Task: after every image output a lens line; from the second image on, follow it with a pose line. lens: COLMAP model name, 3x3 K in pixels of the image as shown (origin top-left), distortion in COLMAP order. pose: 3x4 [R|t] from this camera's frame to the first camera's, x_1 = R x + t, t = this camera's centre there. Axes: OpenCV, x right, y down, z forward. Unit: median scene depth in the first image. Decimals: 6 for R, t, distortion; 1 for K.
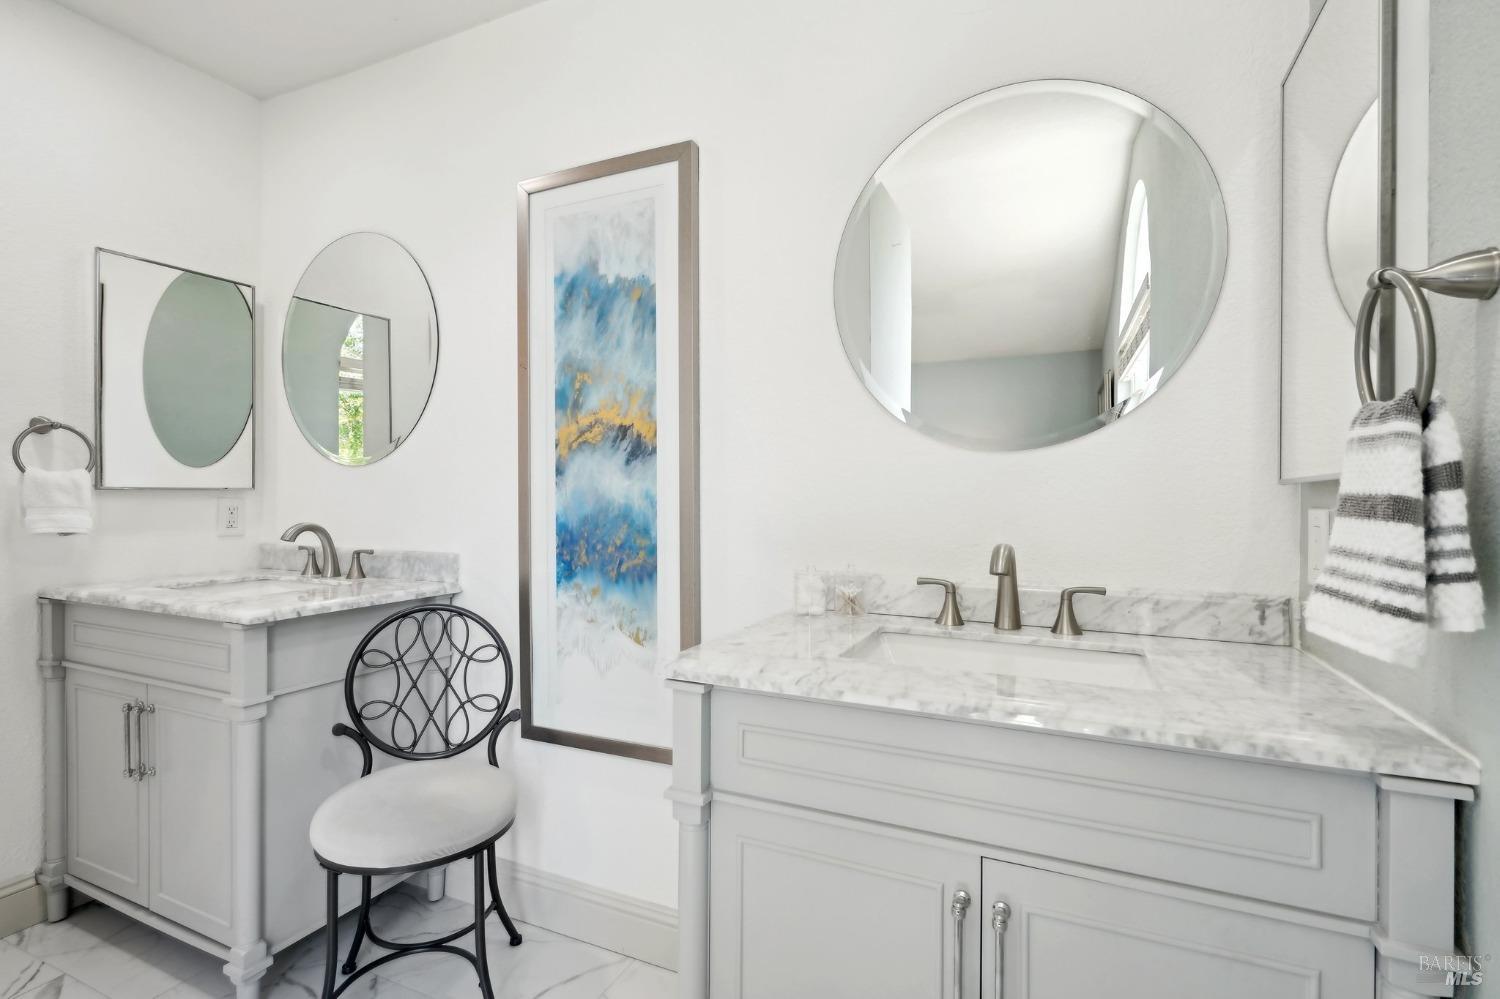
lens RADIAL K [[694.2, 0, 742.3], [0, 694.2, 496.9], [0, 0, 1]] dist [0.000211, 0.000707]
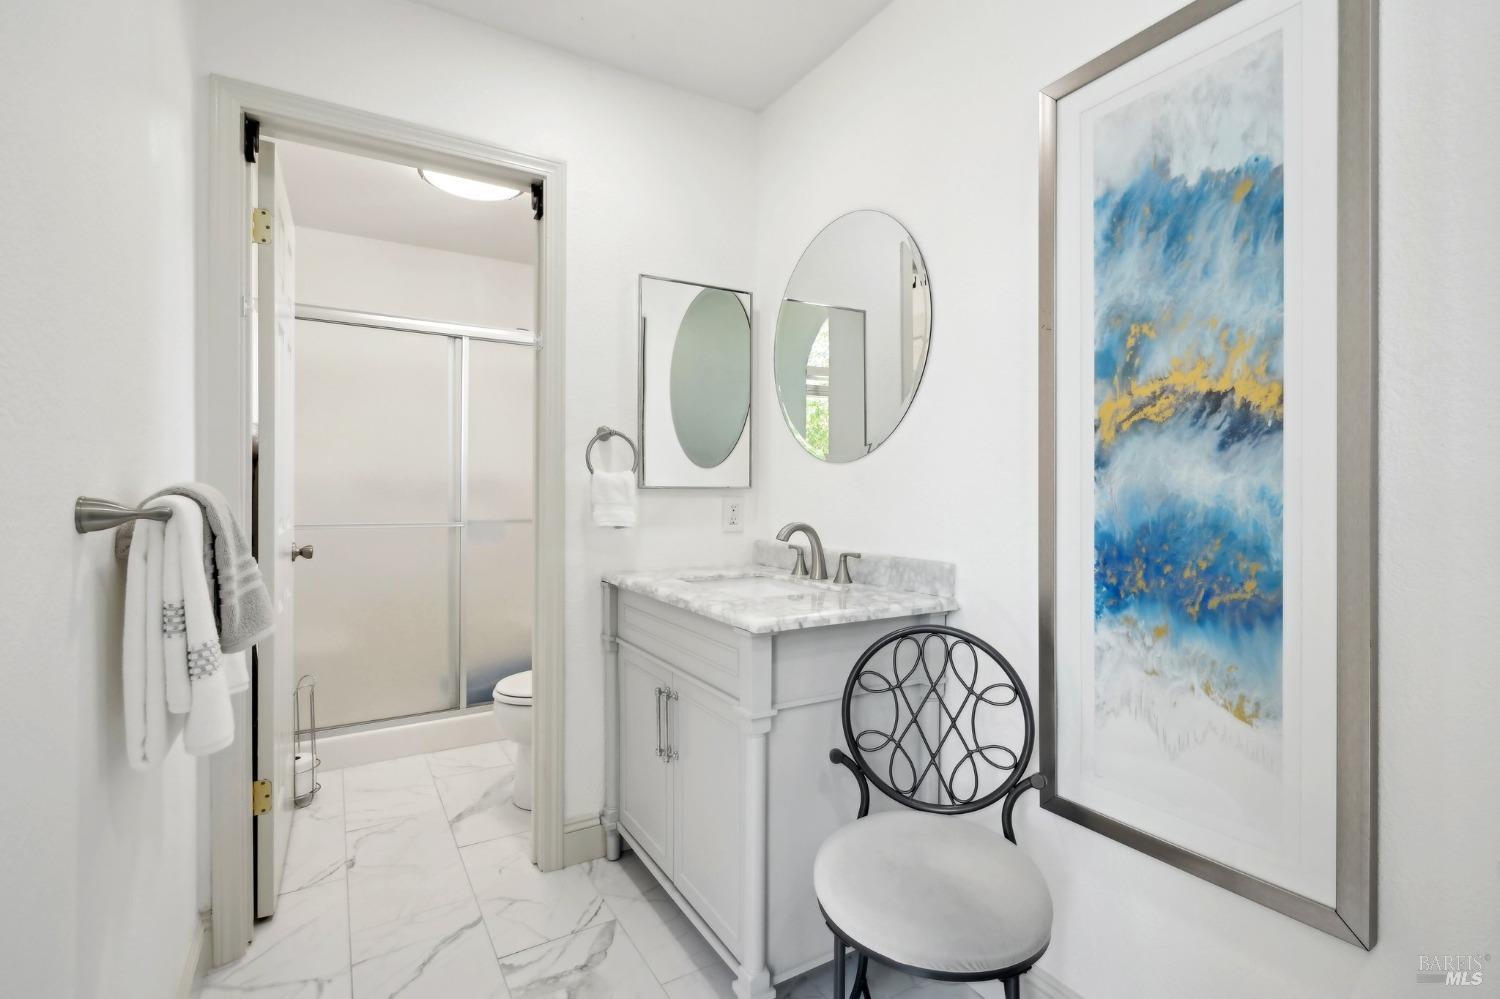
lens RADIAL K [[694.2, 0, 742.3], [0, 694.2, 496.9], [0, 0, 1]] dist [0.000211, 0.000707]
pose [[0.821697, 0.004855, -0.569903, -0.160888], [-0.003436, 0.999988, 0.003564, -0.001744], [0.569914, -0.000970, 0.821704, 0.182814]]
